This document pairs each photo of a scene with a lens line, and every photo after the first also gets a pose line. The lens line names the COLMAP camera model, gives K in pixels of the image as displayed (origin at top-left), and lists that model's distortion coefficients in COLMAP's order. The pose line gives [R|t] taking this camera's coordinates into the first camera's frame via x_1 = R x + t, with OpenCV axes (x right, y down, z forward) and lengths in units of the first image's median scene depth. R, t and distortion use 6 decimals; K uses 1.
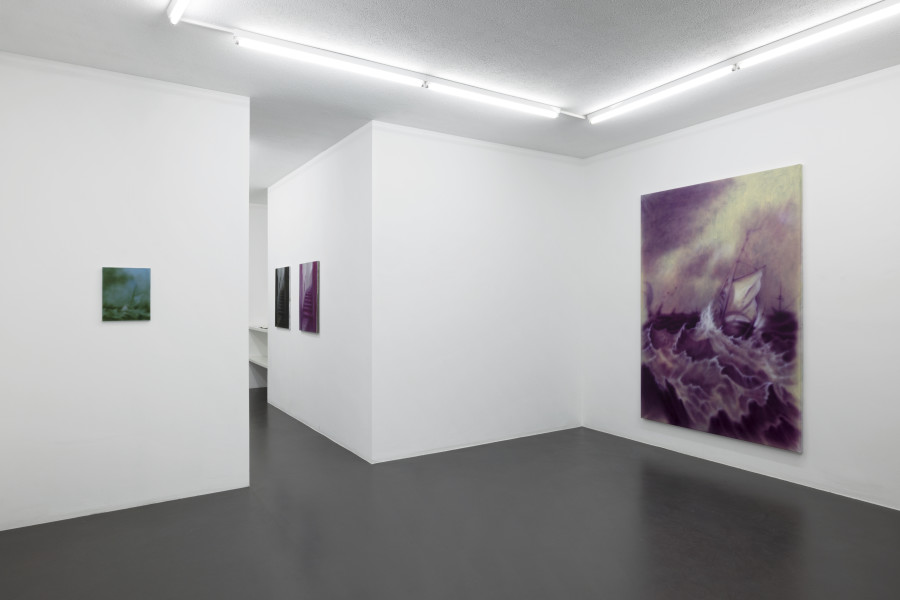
lens RADIAL K [[531.4, 0, 446.2], [0, 531.4, 303.4], [0, 0, 1]] dist [0.004492, -0.000941]
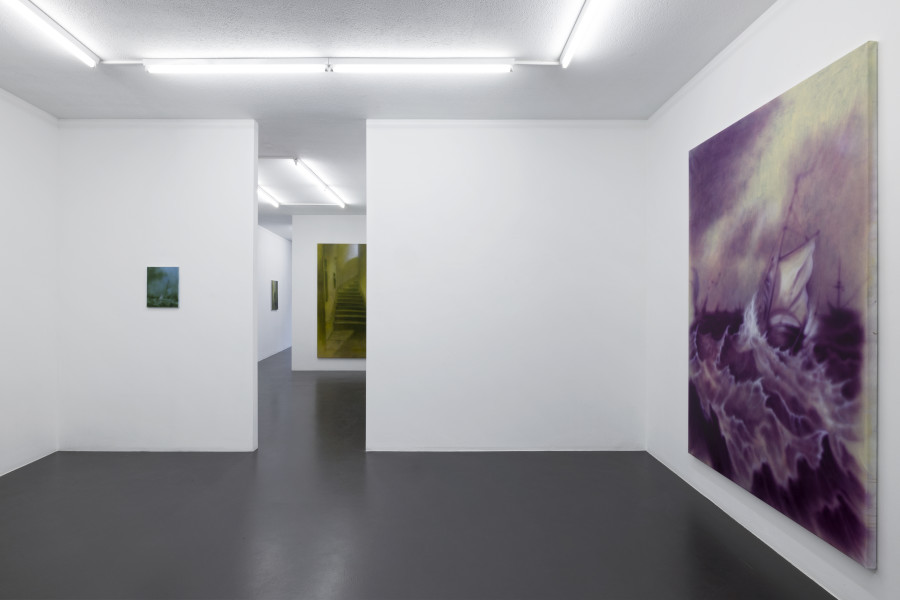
lens RADIAL K [[457.8, 0, 468.9], [0, 457.8, 298.3], [0, 0, 1]] dist [-0.003346, 0.000765]
pose [[0.854954, 0.003637, -0.518691, 0.517973], [-0.007554, 0.999957, -0.005441, 0.008675], [0.518648, 0.008570, 0.854945, 0.358230]]
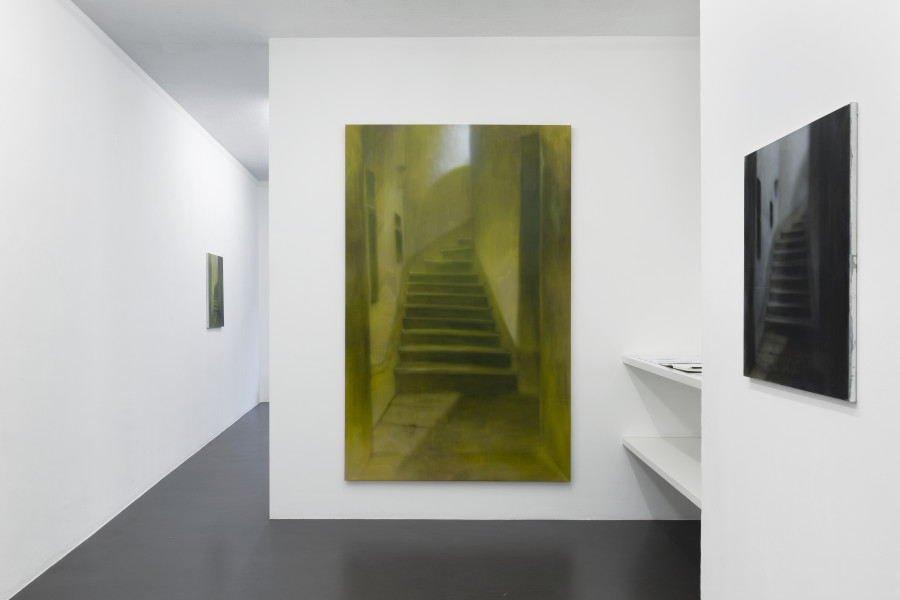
lens RADIAL K [[601.2, 0, 448.6], [0, 601.2, 283.9], [0, 0, 1]] dist [0.008154, -0.007113]
pose [[0.836432, -0.011490, -0.547950, -0.446281], [-0.003840, 0.999633, -0.026823, 0.011289], [0.548057, 0.024539, 0.836081, 1.058332]]
